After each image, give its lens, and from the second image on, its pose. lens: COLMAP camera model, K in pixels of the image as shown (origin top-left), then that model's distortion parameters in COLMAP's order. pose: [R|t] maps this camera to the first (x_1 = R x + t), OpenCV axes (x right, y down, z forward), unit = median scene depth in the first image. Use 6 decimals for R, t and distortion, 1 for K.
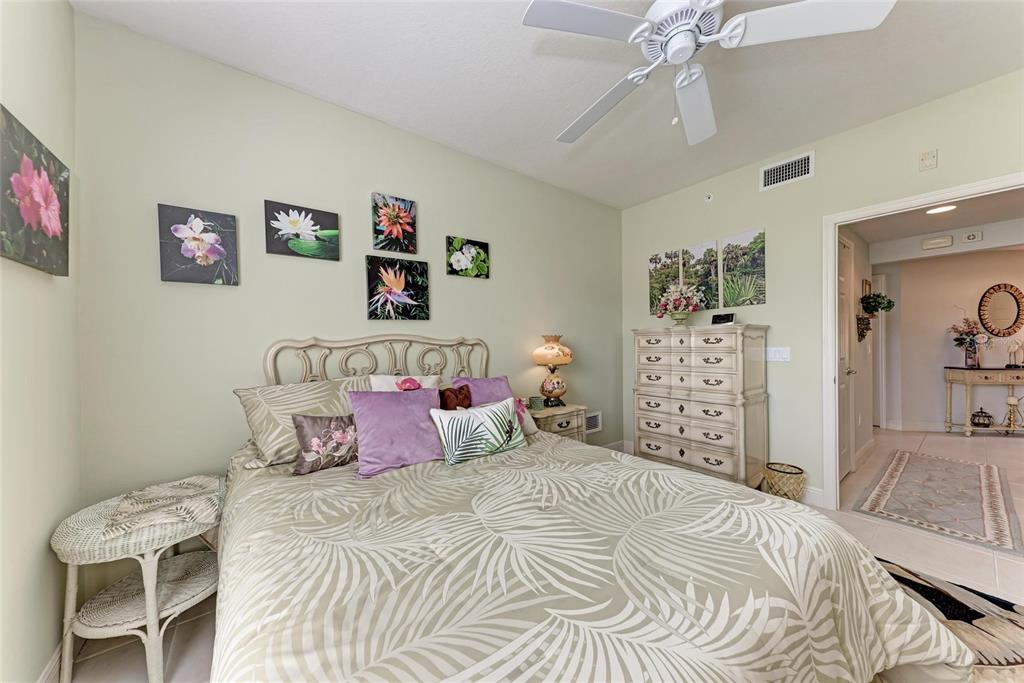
lens RADIAL K [[347.1, 0, 513.5], [0, 347.1, 347.0], [0, 0, 1]] dist [0.010709, -0.001899]
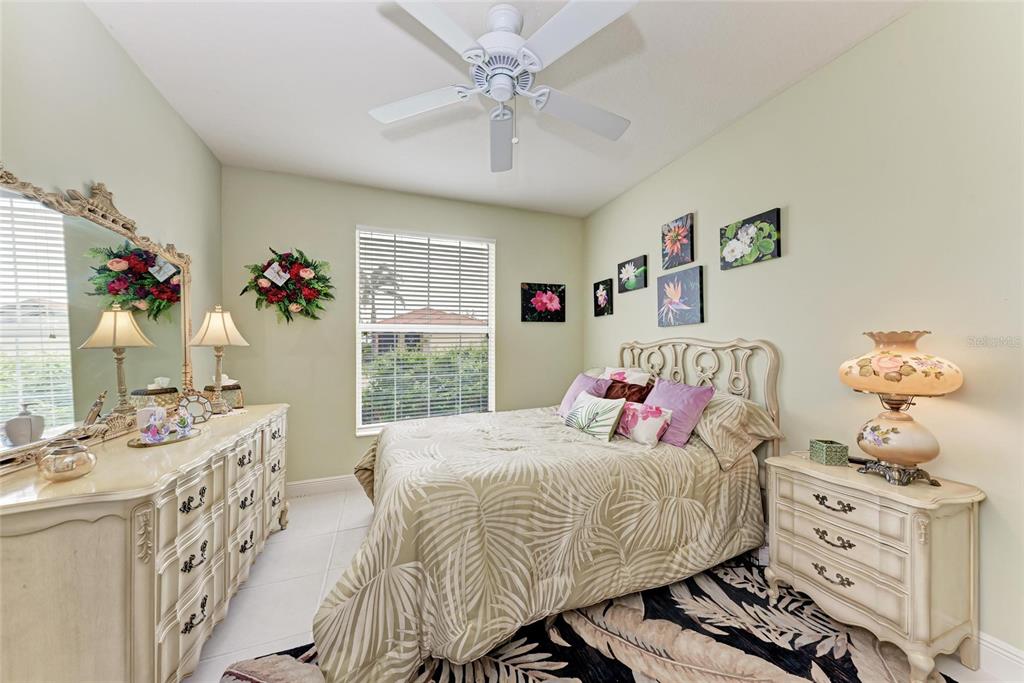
lens RADIAL K [[347.1, 0, 514.6], [0, 347.1, 344.5], [0, 0, 1]] dist [0.010709, -0.001899]
pose [[-0.276667, 0.011265, -0.960900, 0.934474], [-0.000074, 0.999931, 0.011744, -0.028346], [0.960966, 0.003321, -0.276647, 0.812628]]
